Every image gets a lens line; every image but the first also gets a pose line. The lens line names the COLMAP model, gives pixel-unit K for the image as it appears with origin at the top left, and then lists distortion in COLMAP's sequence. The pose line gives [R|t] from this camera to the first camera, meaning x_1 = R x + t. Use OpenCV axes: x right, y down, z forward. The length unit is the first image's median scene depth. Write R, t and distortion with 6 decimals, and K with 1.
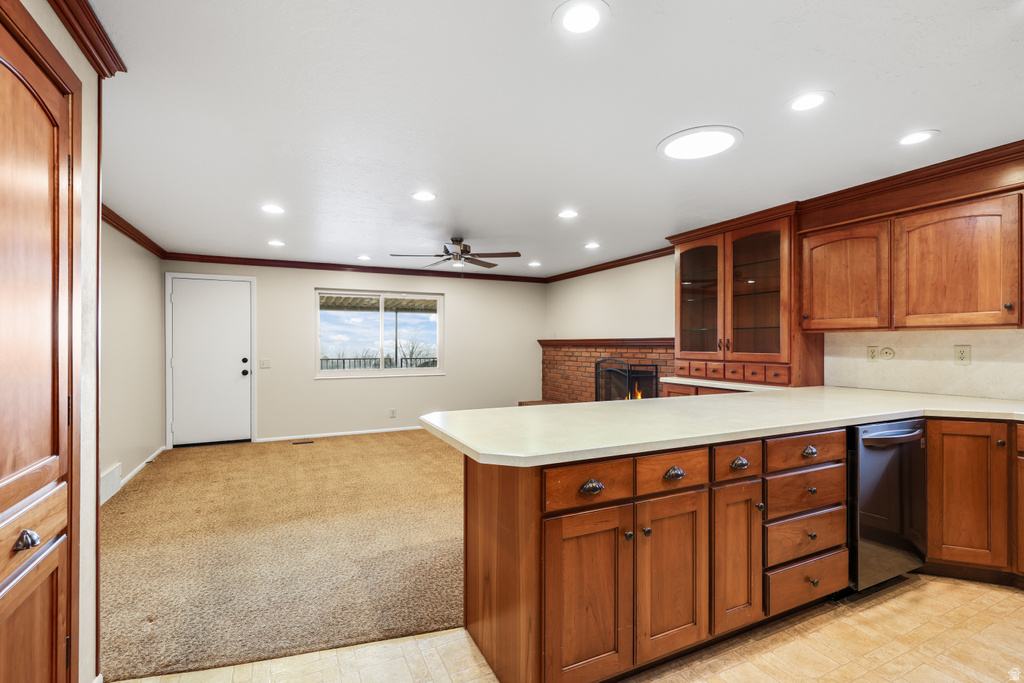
lens RADIAL K [[454.0, 0, 503.5], [0, 454.0, 343.9], [0, 0, 1]] dist [0.002013, 0.003220]
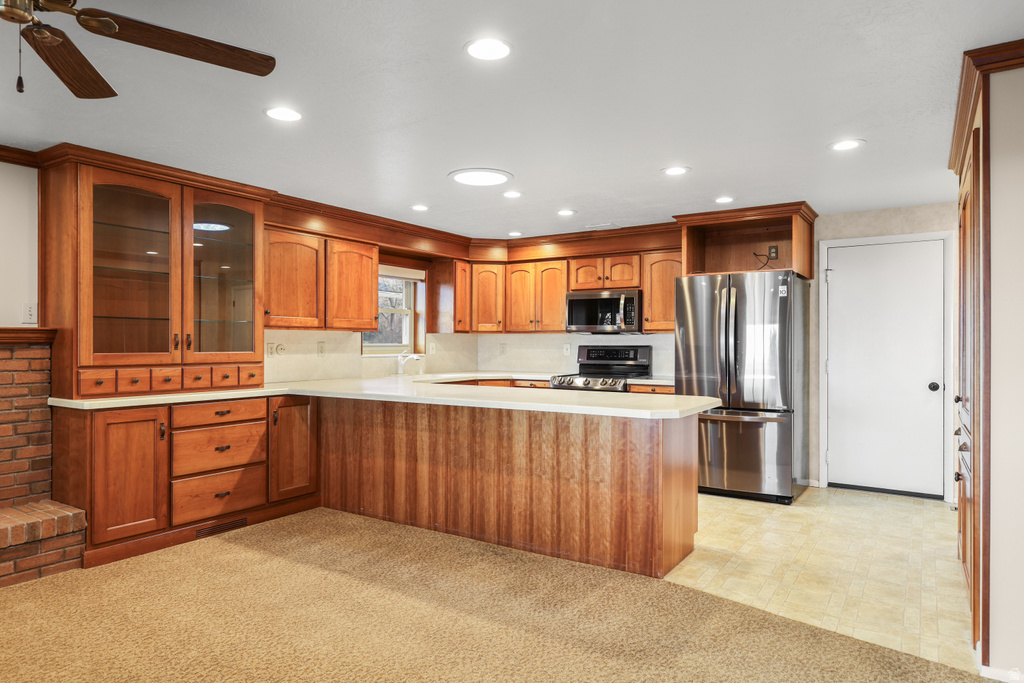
lens RADIAL K [[625.3, 0, 512.8], [0, 625.3, 342.5], [0, 0, 1]] dist [-0.000677, 0.001552]
pose [[-0.511704, 0.002646, 0.859158, -0.479296], [0.002763, 0.999995, -0.001434, 0.004472], [-0.859157, 0.001640, -0.511709, 0.807064]]
